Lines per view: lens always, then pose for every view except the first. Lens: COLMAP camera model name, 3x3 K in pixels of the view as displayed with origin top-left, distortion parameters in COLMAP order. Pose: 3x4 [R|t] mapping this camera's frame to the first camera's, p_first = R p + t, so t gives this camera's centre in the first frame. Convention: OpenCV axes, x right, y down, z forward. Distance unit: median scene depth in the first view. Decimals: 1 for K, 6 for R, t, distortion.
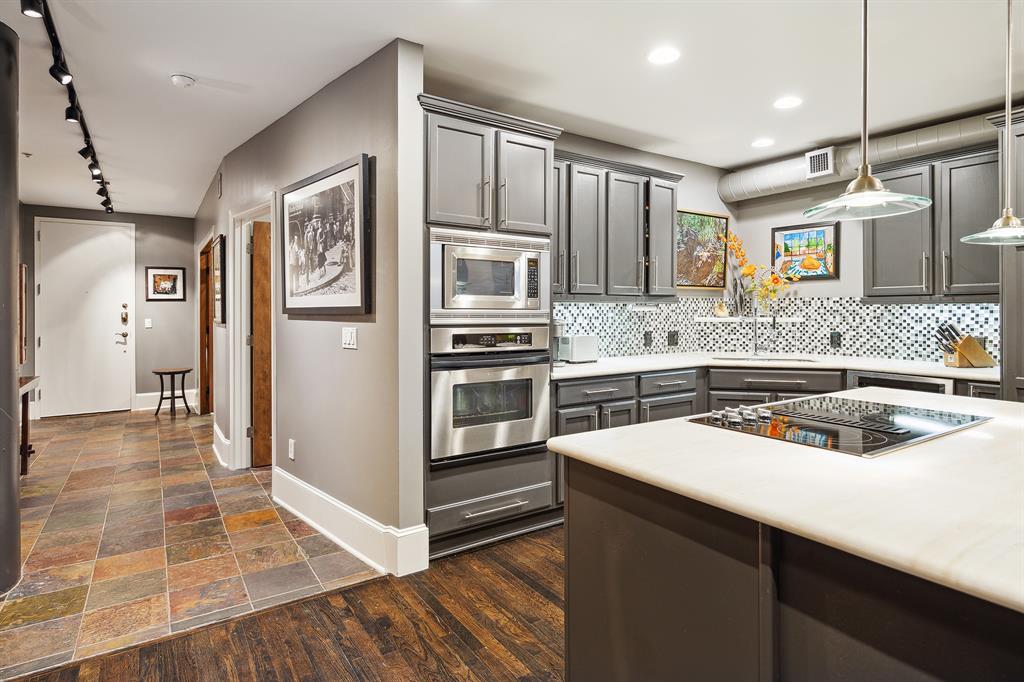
lens RADIAL K [[552.8, 0, 517.1], [0, 552.8, 311.5], [0, 0, 1]] dist [-0.001505, -0.000723]
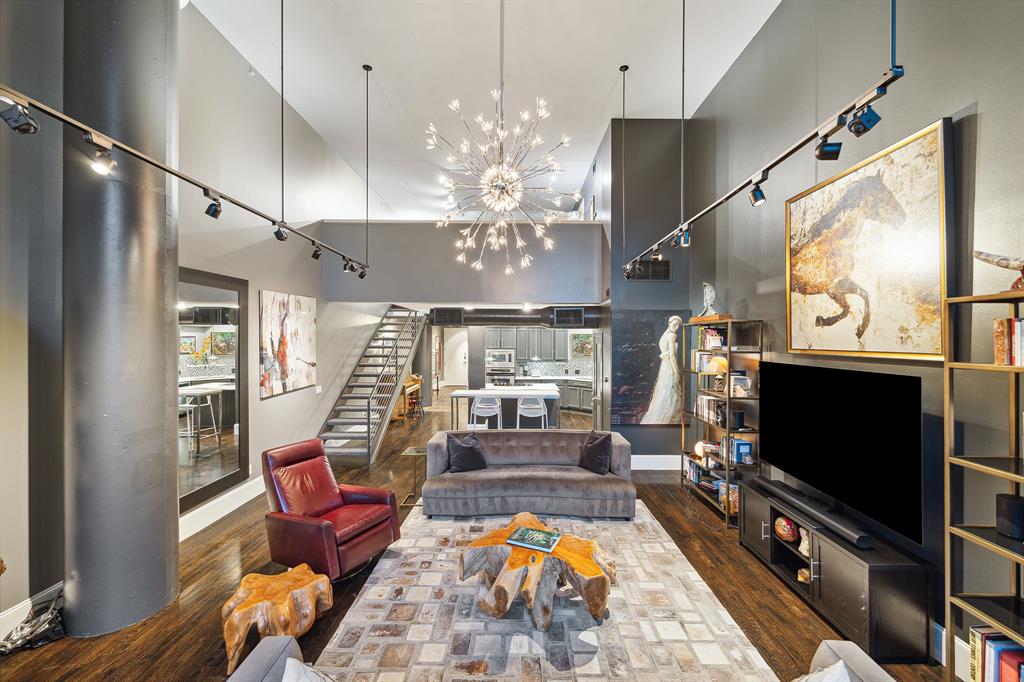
lens RADIAL K [[407.5, 0, 517.0], [0, 407.5, 338.7], [0, 0, 1]] dist [-0.001427, -0.000060]
pose [[0.827444, 0.002199, -0.561544, 1.531924], [-0.003951, 0.999990, -0.001905, -0.163599], [0.561535, 0.003795, 0.827444, -1.403078]]
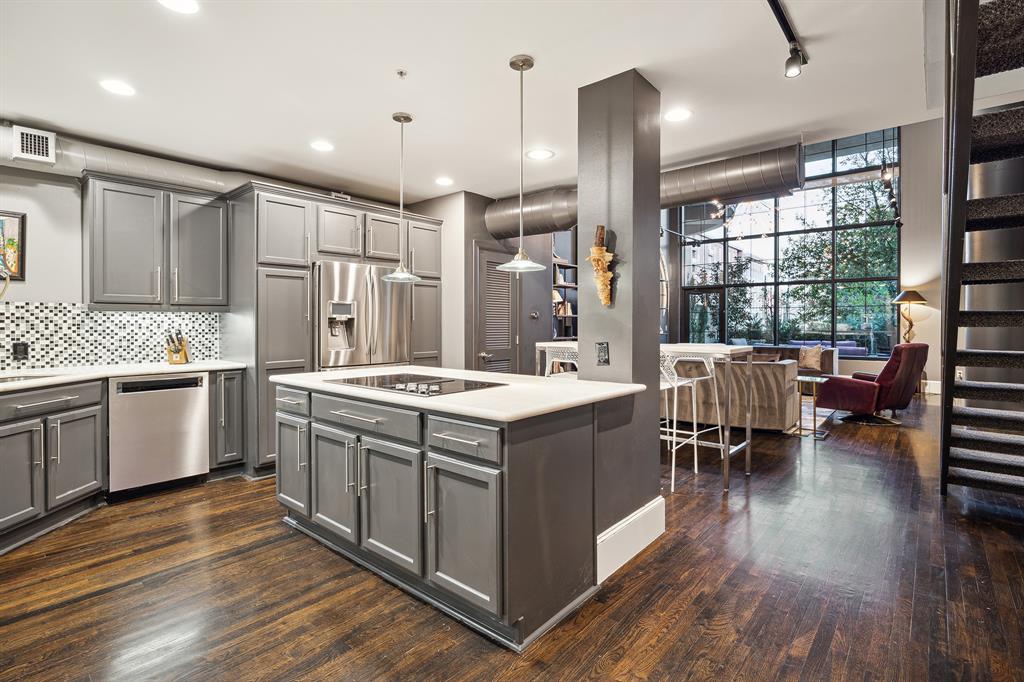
lens RADIAL K [[485.5, 0, 513.3], [0, 485.5, 321.1], [0, 0, 1]] dist [0.001259, 0.000097]
pose [[-0.261269, -0.004549, 0.965255, -0.369780], [-0.005088, 0.999981, 0.003335, -0.002291], [-0.965253, -0.004040, -0.261287, 0.477128]]
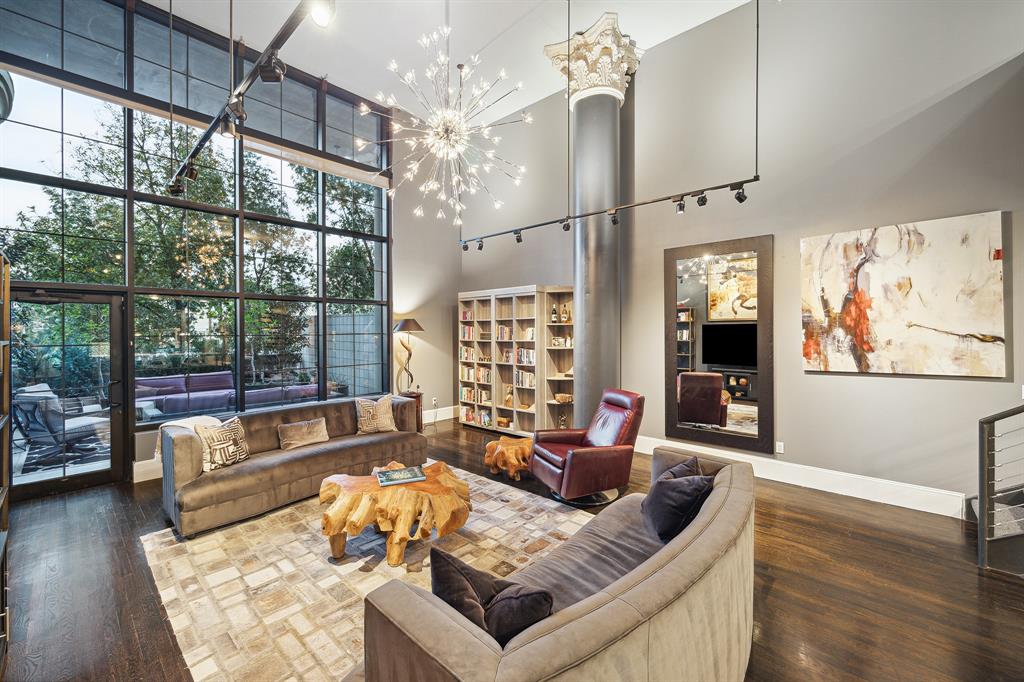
lens RADIAL K [[415.1, 0, 516.8], [0, 415.1, 333.9], [0, 0, 1]] dist [-0.002604, 0.000107]
pose [[-0.970011, 0.006871, -0.242964, 1.138896], [0.004051, 0.999919, 0.012102, -0.089720], [0.243027, 0.010755, -0.969960, -0.009332]]
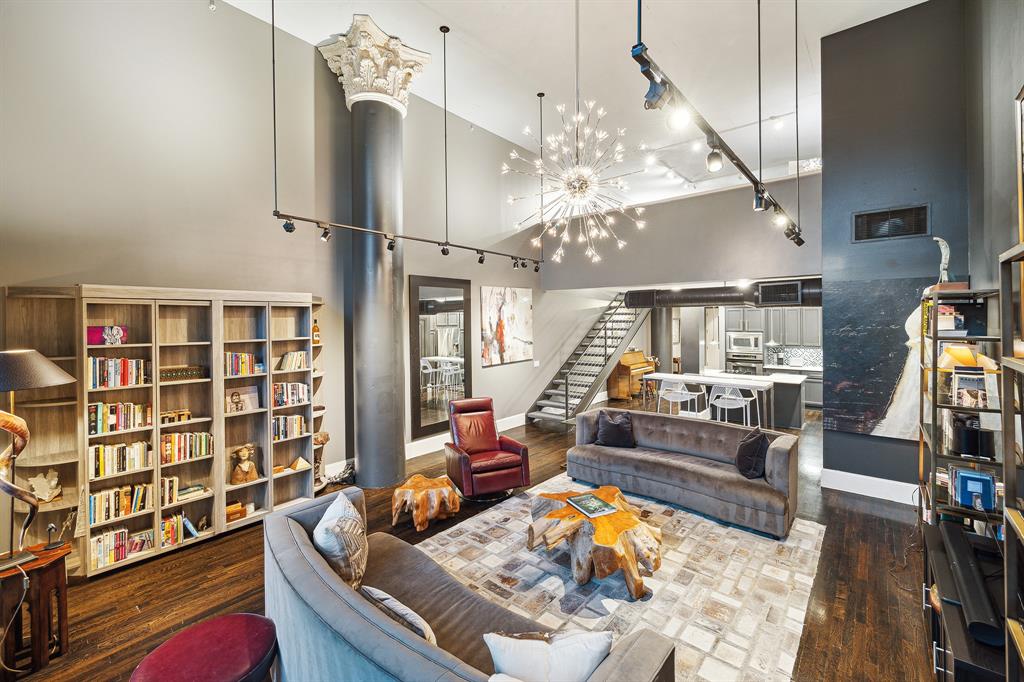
lens RADIAL K [[422.3, 0, 518.7], [0, 422.3, 320.8], [0, 0, 1]] dist [-0.000213, 0.000280]
pose [[0.275132, -0.001695, -0.961405, 1.893168], [0.004168, 0.999991, -0.000570, -0.167166], [0.961397, -0.003850, 0.275137, -1.150865]]
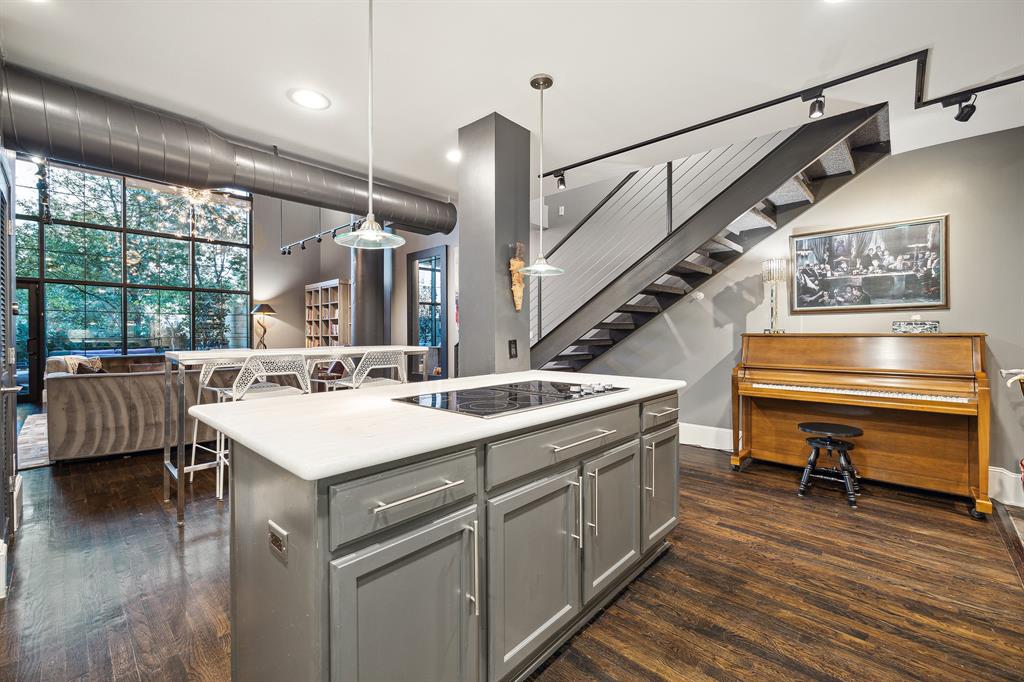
lens RADIAL K [[427.3, 0, 511.7], [0, 427.3, 336.8], [0, 0, 1]] dist [0.015451, 0.000038]
pose [[-0.976826, 0.007399, -0.213909, 0.360325], [0.004260, 0.999876, 0.015131, 0.013931], [0.213995, 0.013869, -0.976736, 0.856286]]
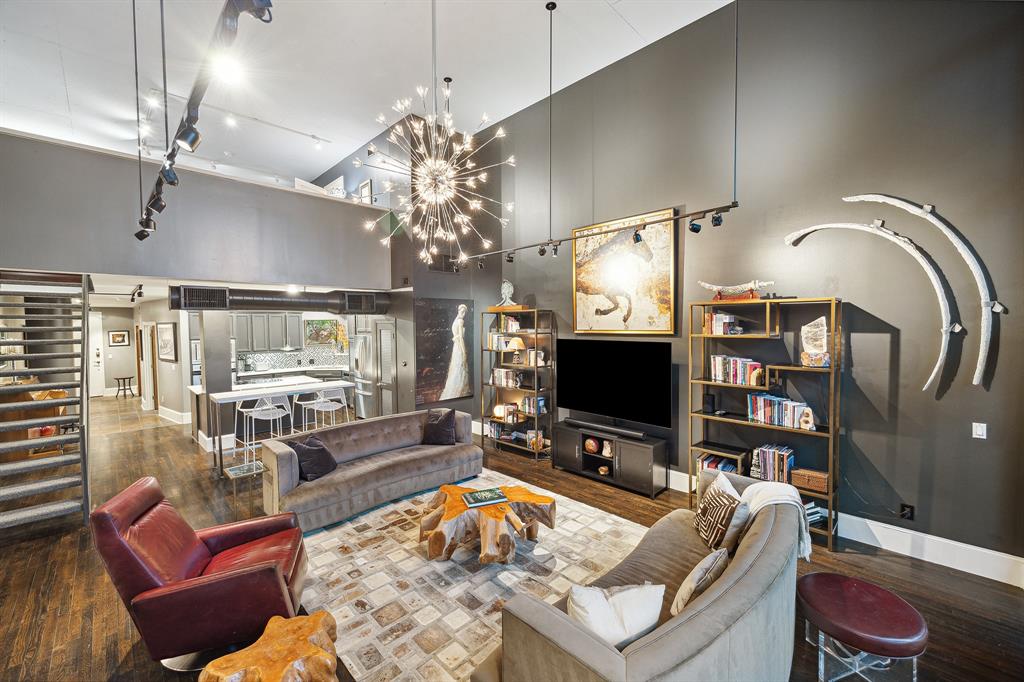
lens RADIAL K [[410.2, 0, 516.8], [0, 410.2, 337.4], [0, 0, 1]] dist [-0.002098, -0.000176]
pose [[0.980816, -0.015554, 0.194316, 1.070105], [0.009180, 0.999391, 0.033659, -0.167916], [-0.194721, -0.031230, 0.980361, -1.613664]]
